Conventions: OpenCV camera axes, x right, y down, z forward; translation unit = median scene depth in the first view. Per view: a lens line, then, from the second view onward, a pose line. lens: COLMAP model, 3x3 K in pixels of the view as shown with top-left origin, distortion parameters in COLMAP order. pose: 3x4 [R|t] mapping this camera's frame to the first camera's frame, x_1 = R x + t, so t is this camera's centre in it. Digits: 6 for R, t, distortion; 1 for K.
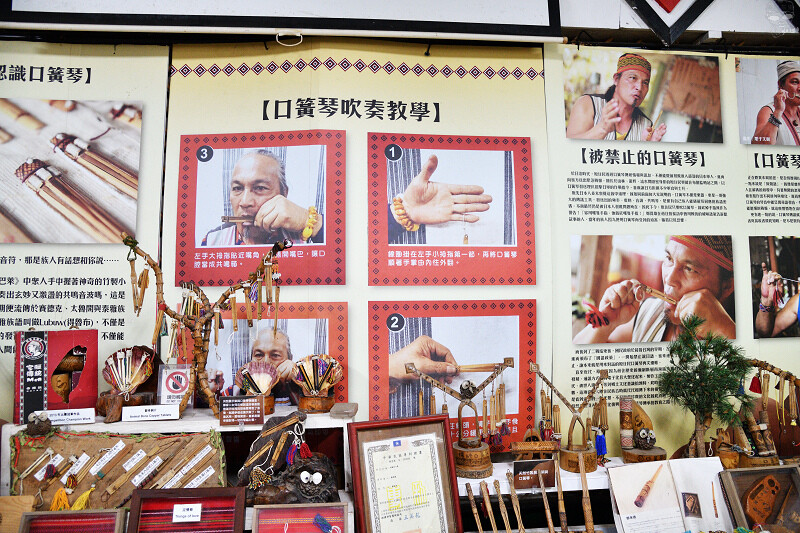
lens RADIAL K [[554.4, 0, 396.8], [0, 554.4, 271.9], [0, 0, 1]] dist [-0.063357, 0.037565]
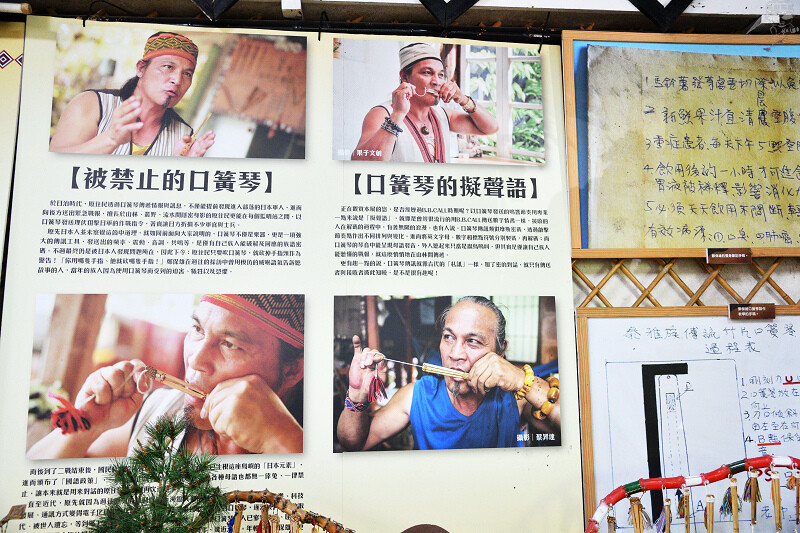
lens RADIAL K [[691.1, 0, 400.2], [0, 691.1, 268.0], [0, 0, 1]] dist [-0.015581, 0.069827]
pose [[0.999979, 0.005876, -0.002768, 0.738950], [-0.006109, 0.995602, -0.093486, -0.020898], [0.002206, 0.093500, 0.995617, 0.151905]]
